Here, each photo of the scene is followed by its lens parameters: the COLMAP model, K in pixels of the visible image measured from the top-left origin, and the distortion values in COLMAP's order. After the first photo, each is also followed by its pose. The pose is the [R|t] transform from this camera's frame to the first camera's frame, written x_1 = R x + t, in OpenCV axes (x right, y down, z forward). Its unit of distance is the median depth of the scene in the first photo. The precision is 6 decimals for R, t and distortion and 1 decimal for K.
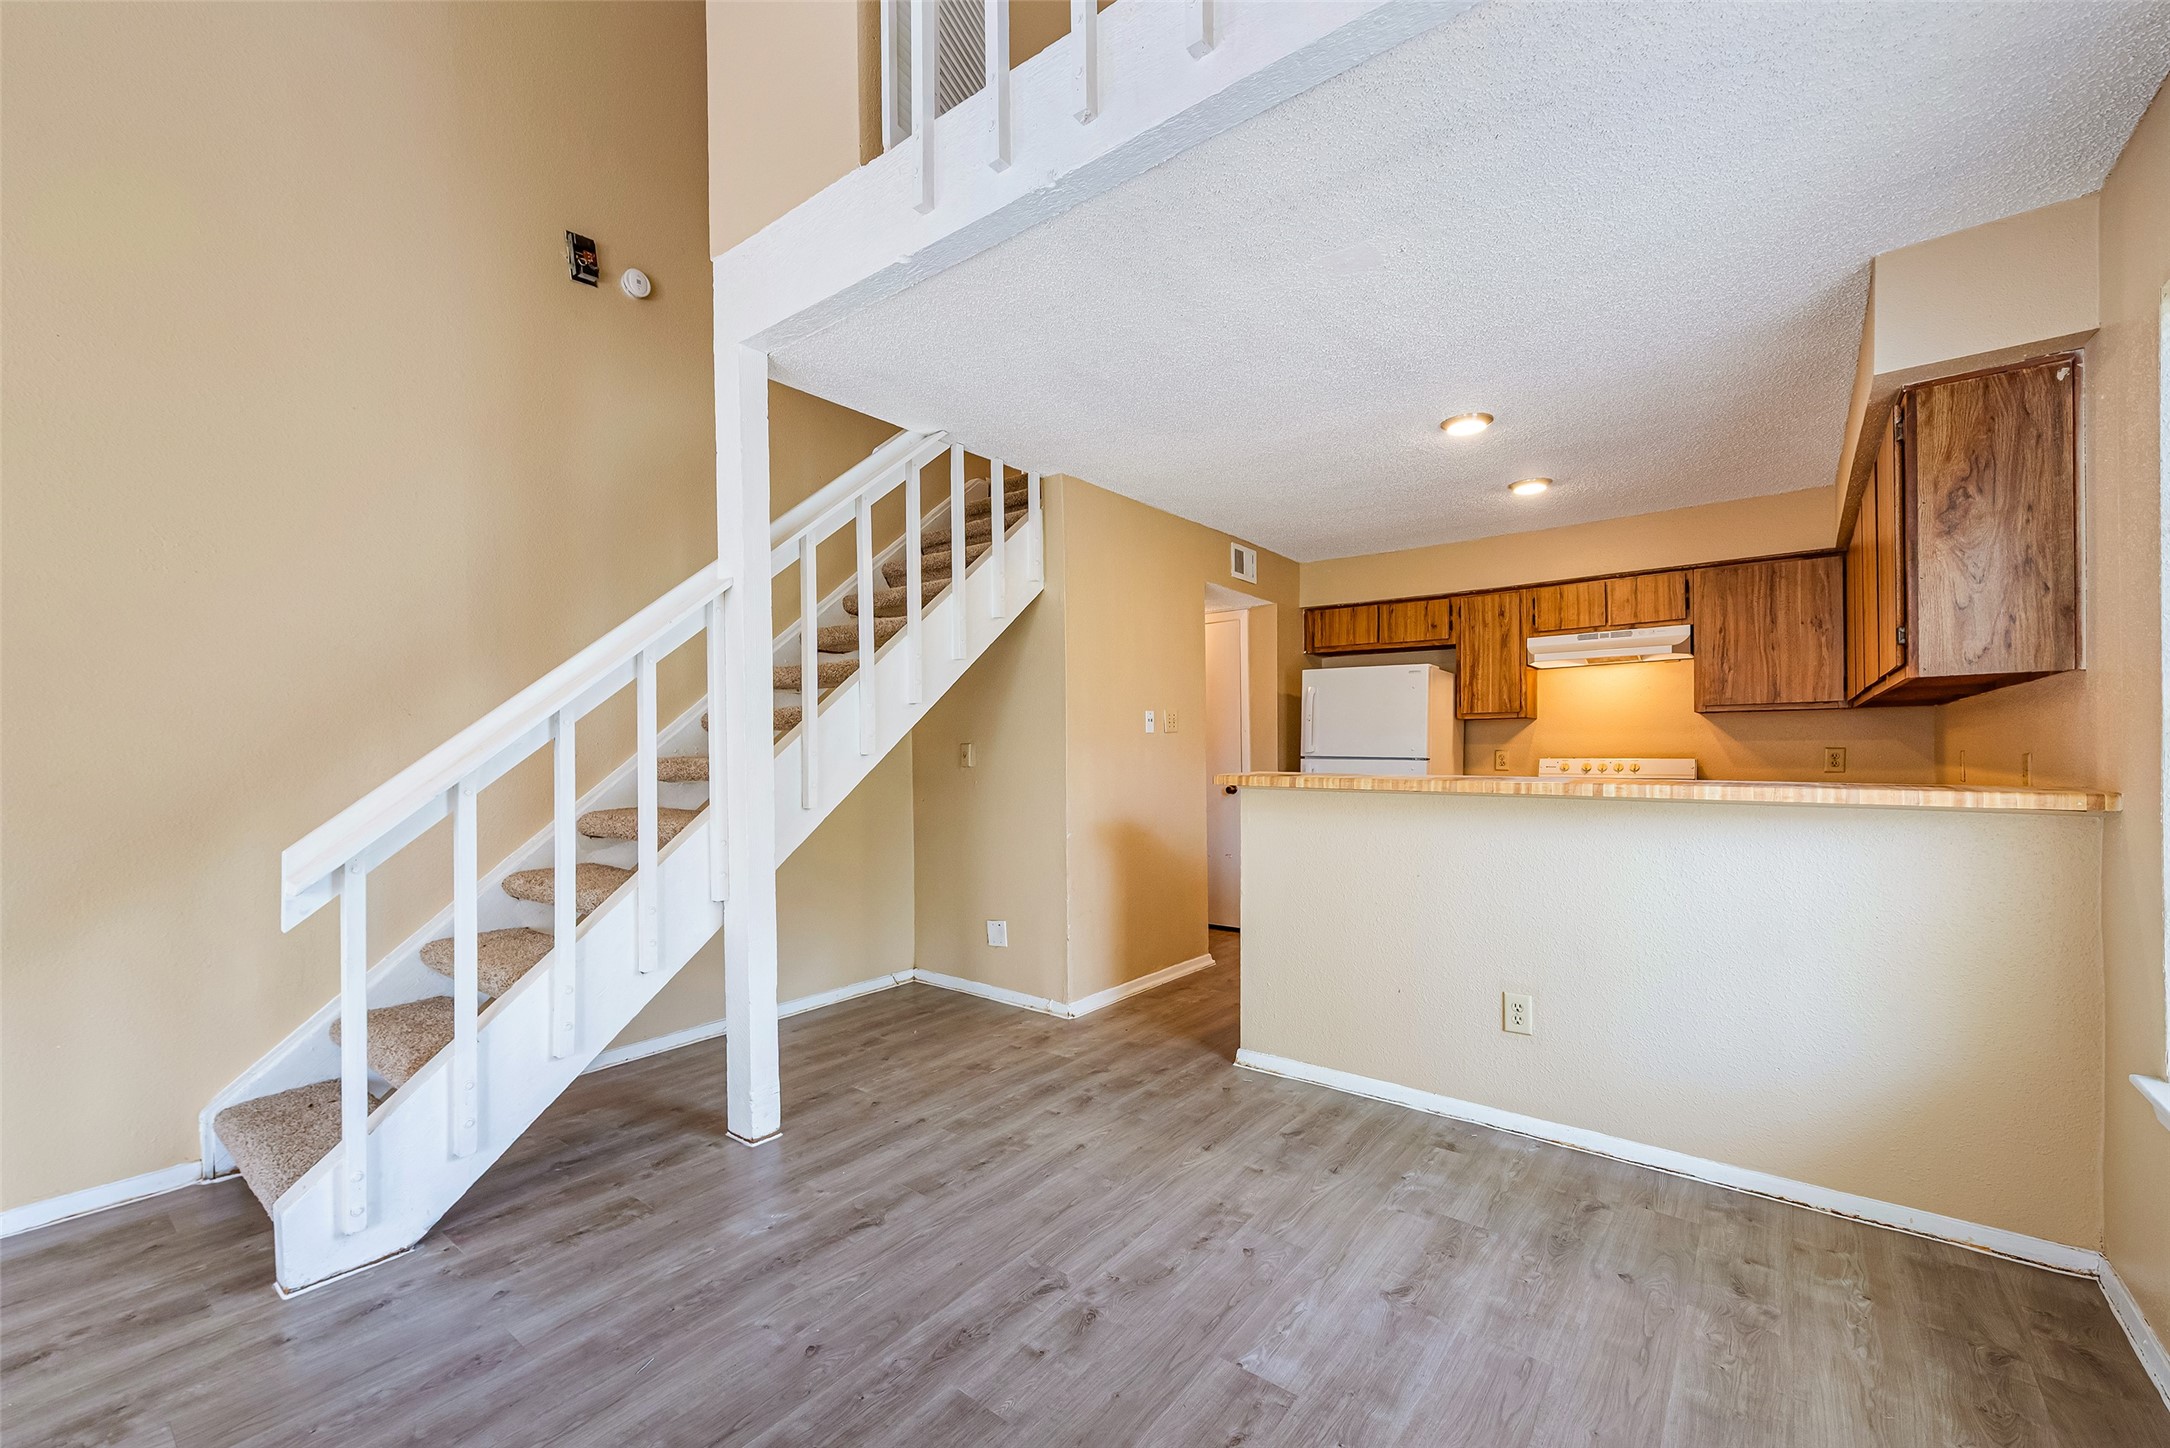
lens RADIAL K [[873.6, 0, 1070.5], [0, 873.6, 748.0], [0, 0, 1]] dist [0.010934, -0.003953]
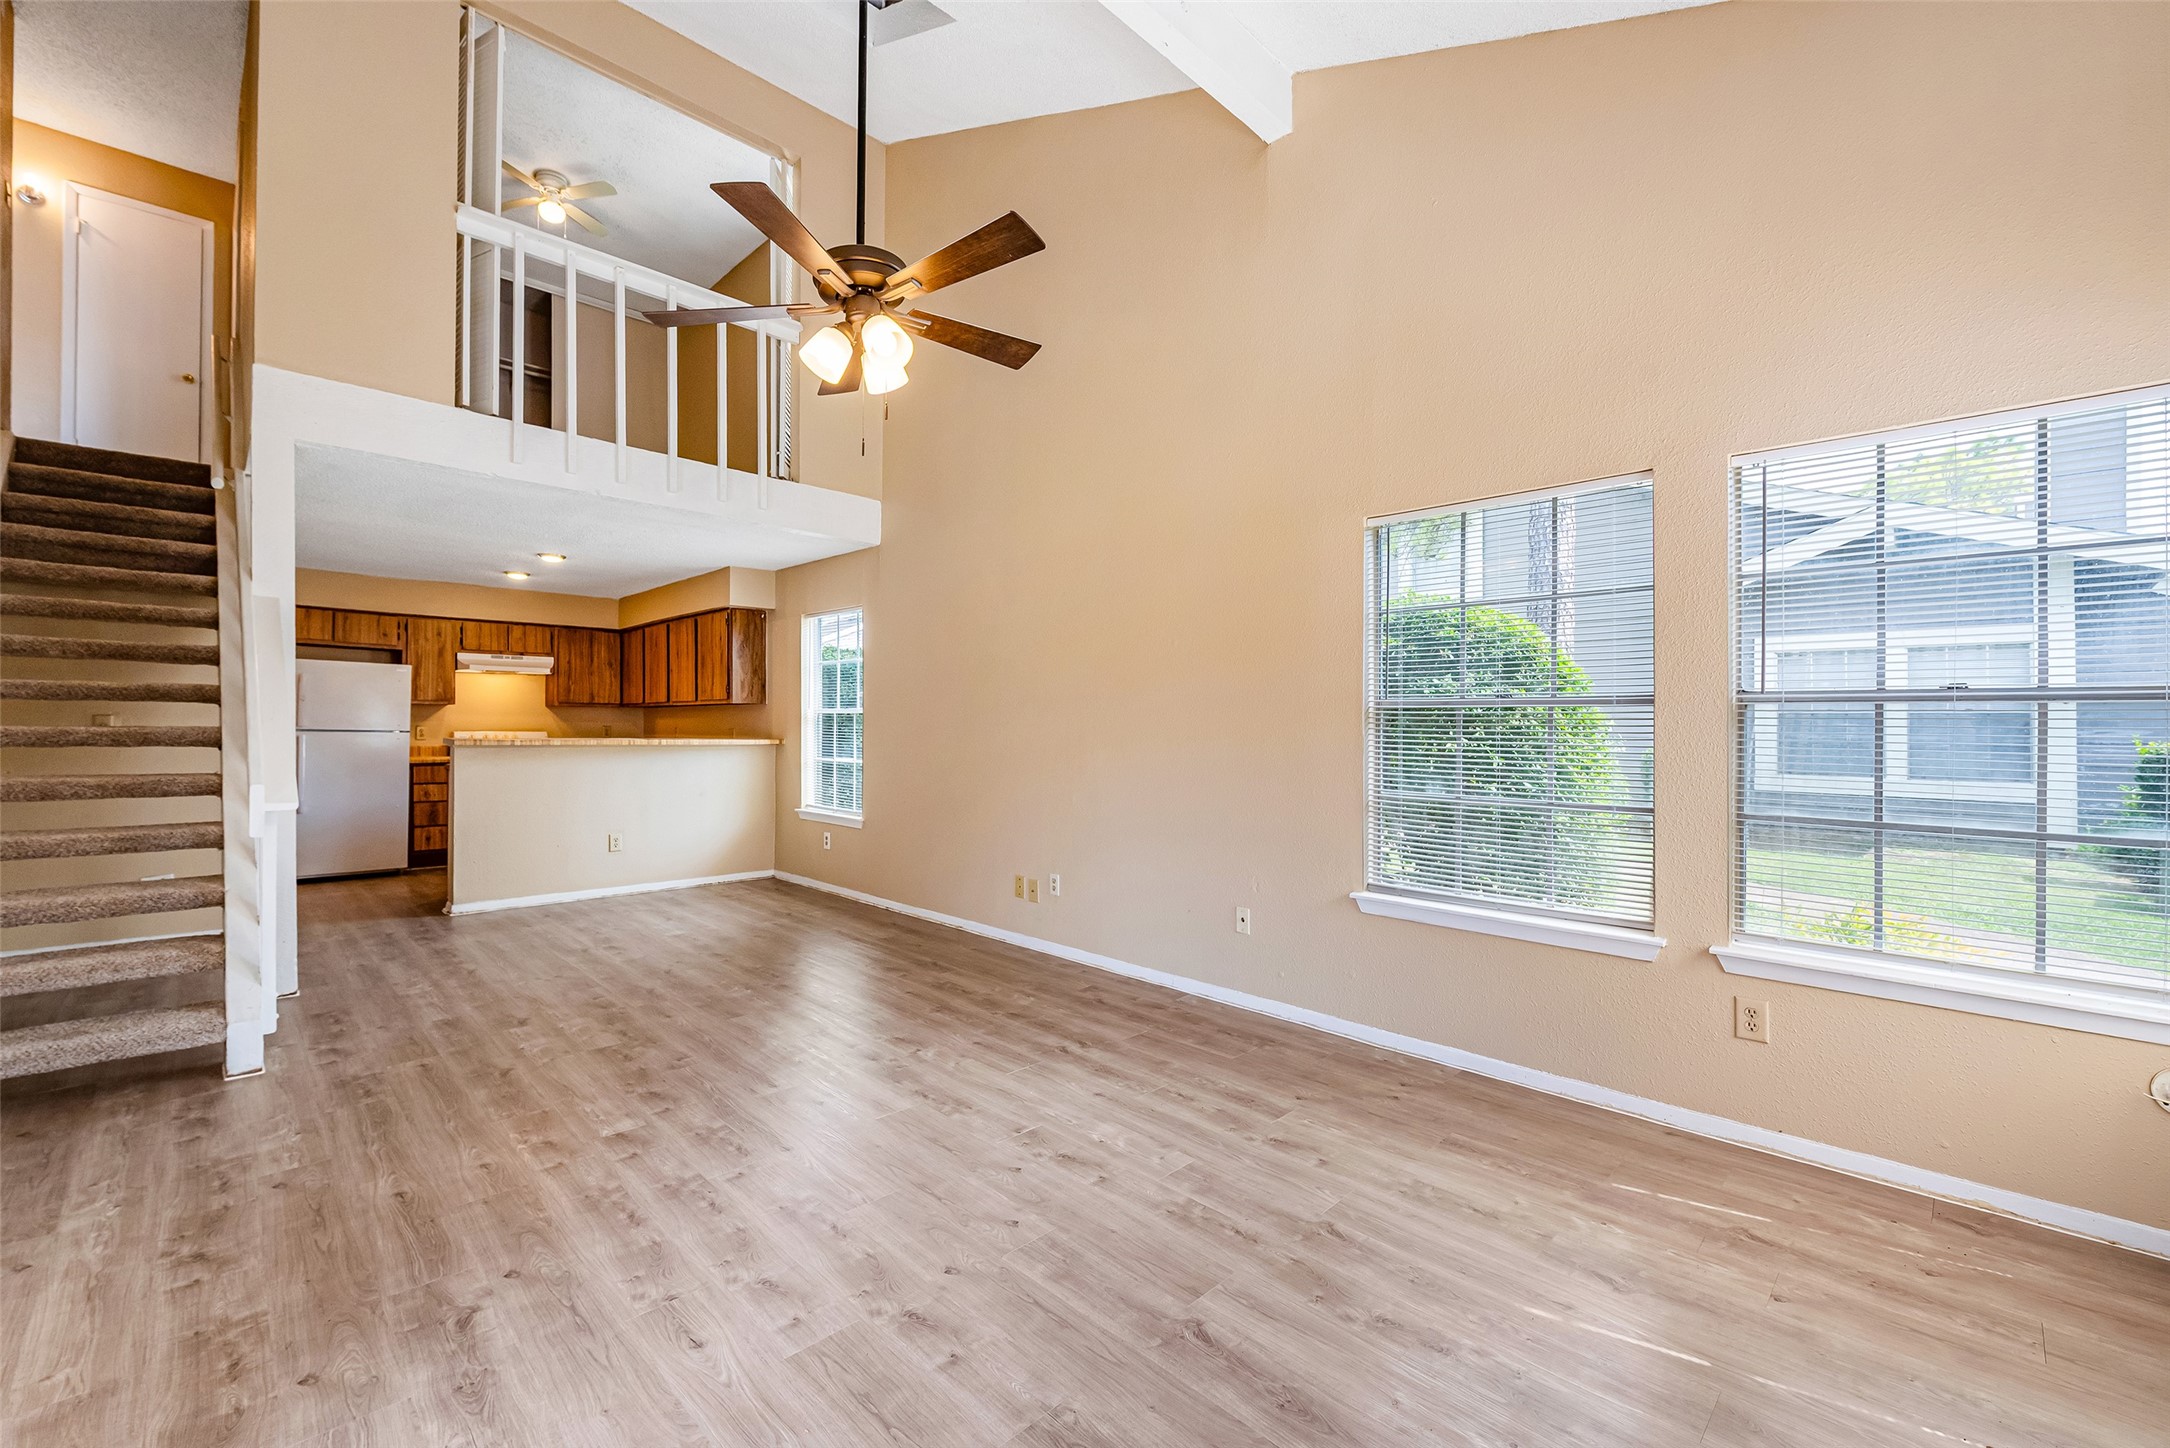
lens RADIAL K [[873.6, 0, 1039.0], [0, 873.6, 732.0], [0, 0, 1]] dist [0.010934, -0.003953]
pose [[0.129759, 0.005098, 0.991533, -1.357646], [-0.010336, 0.999939, -0.003789, 0.012599], [-0.991492, -0.009757, 0.129803, -0.323028]]
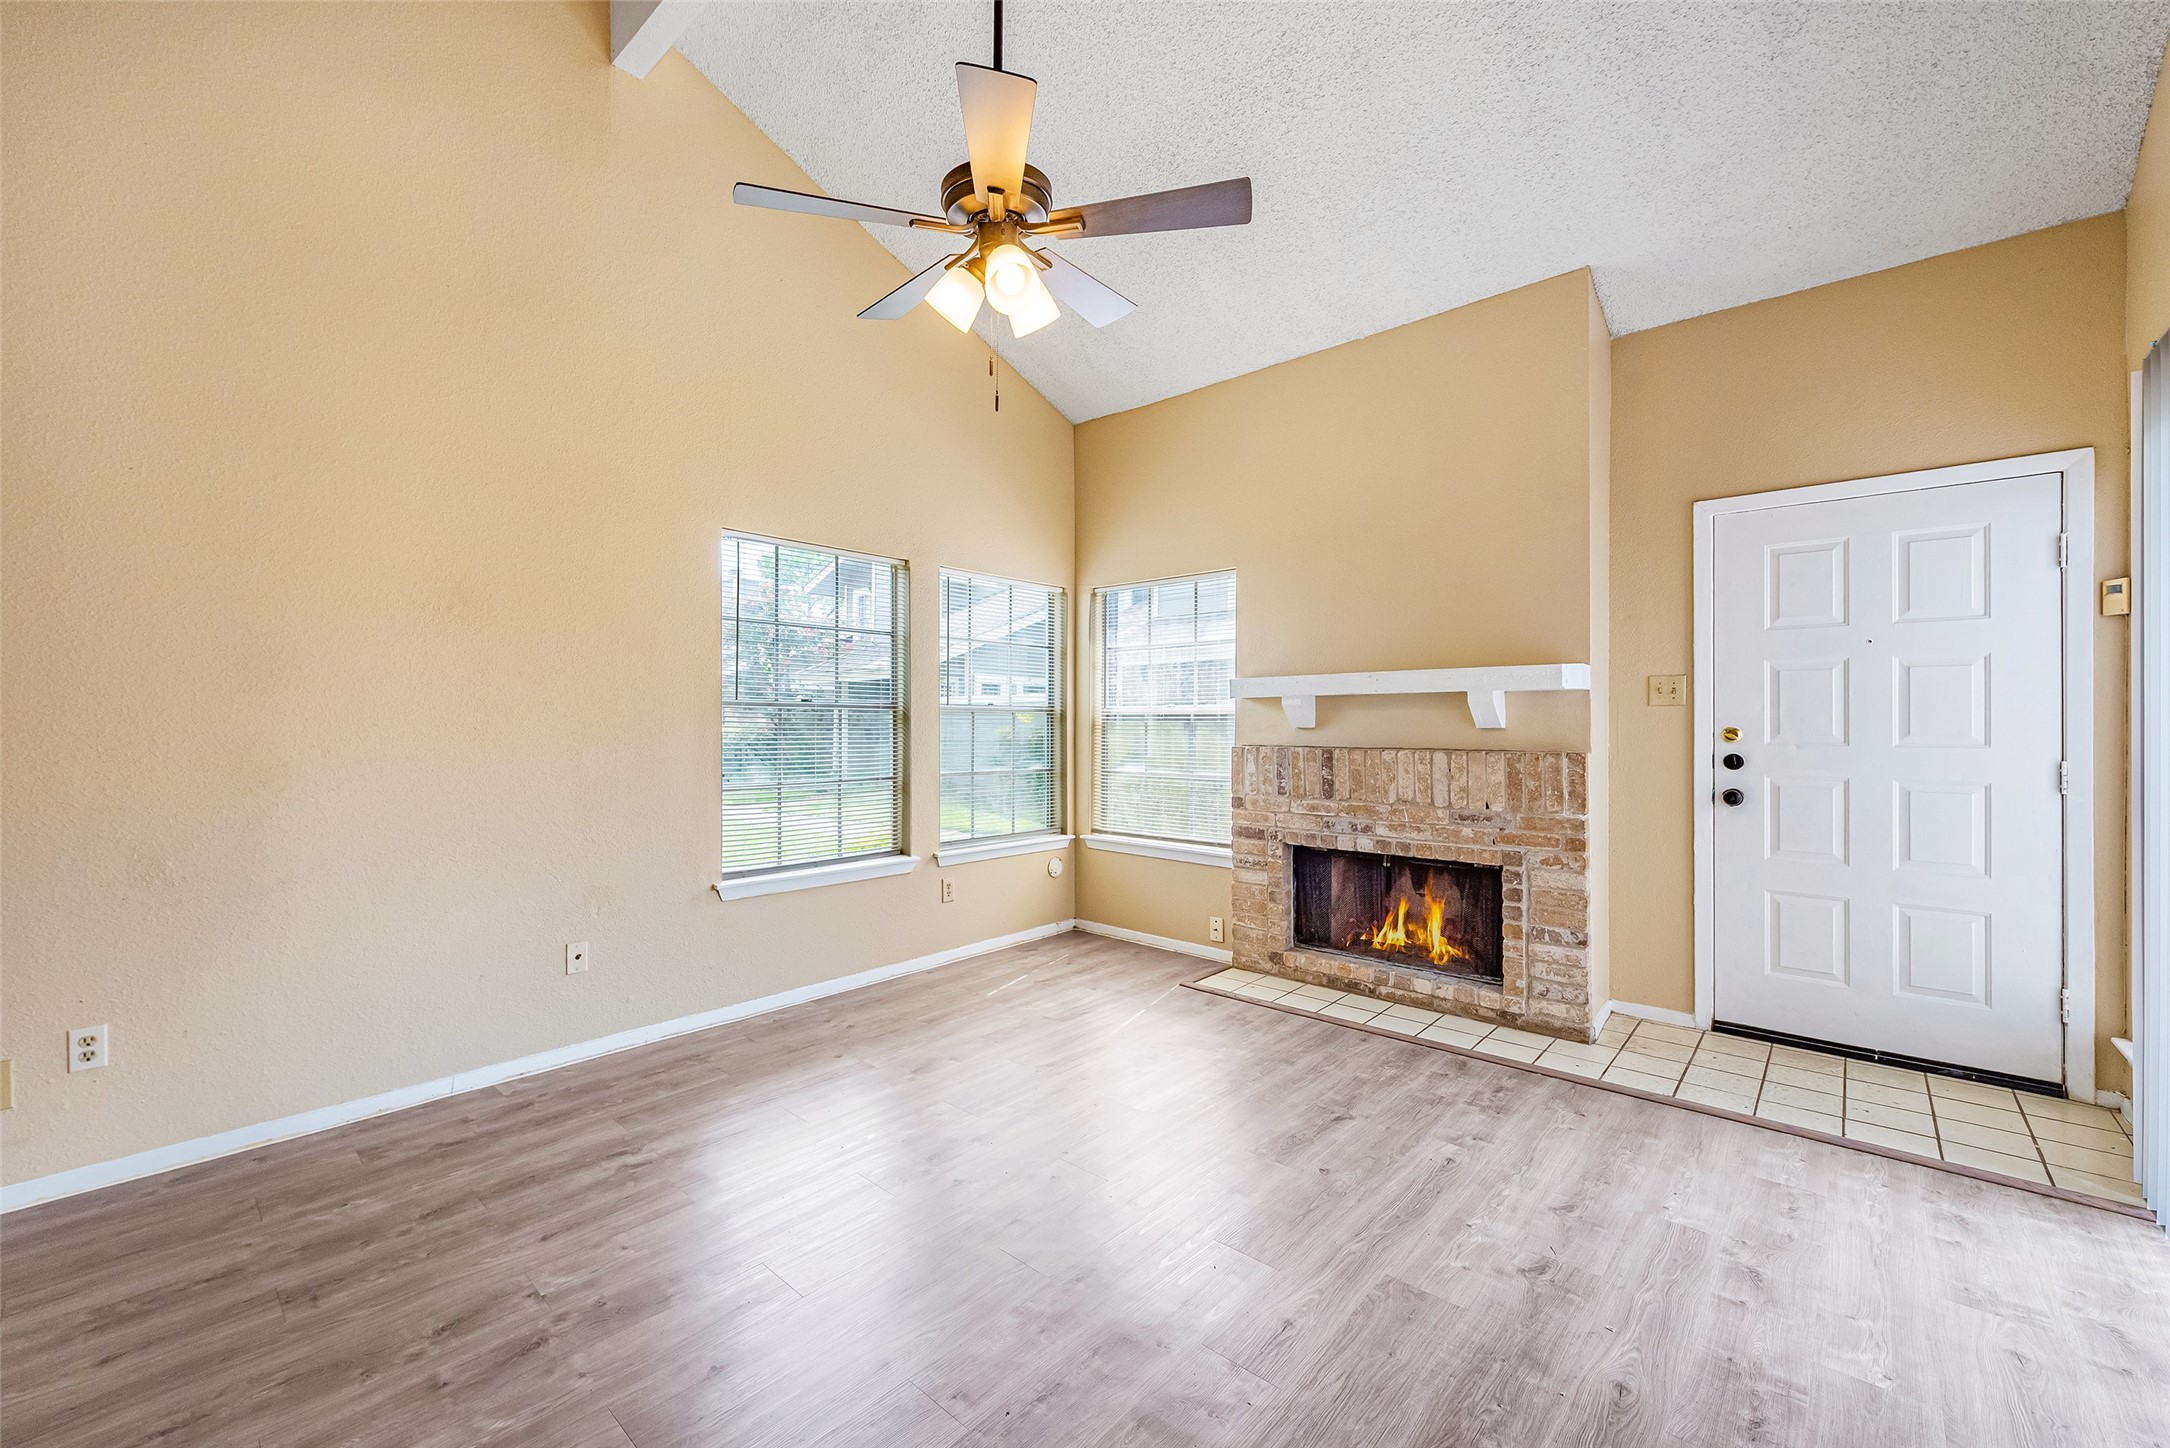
lens RADIAL K [[873.6, 0, 1053.2], [0, 873.6, 714.6], [0, 0, 1]] dist [0.010934, -0.003953]
pose [[-0.997351, 0.014550, 0.071264, -0.755063], [0.013554, 0.999804, -0.014428, 0.008560], [-0.071460, -0.013424, -0.997353, 0.508864]]
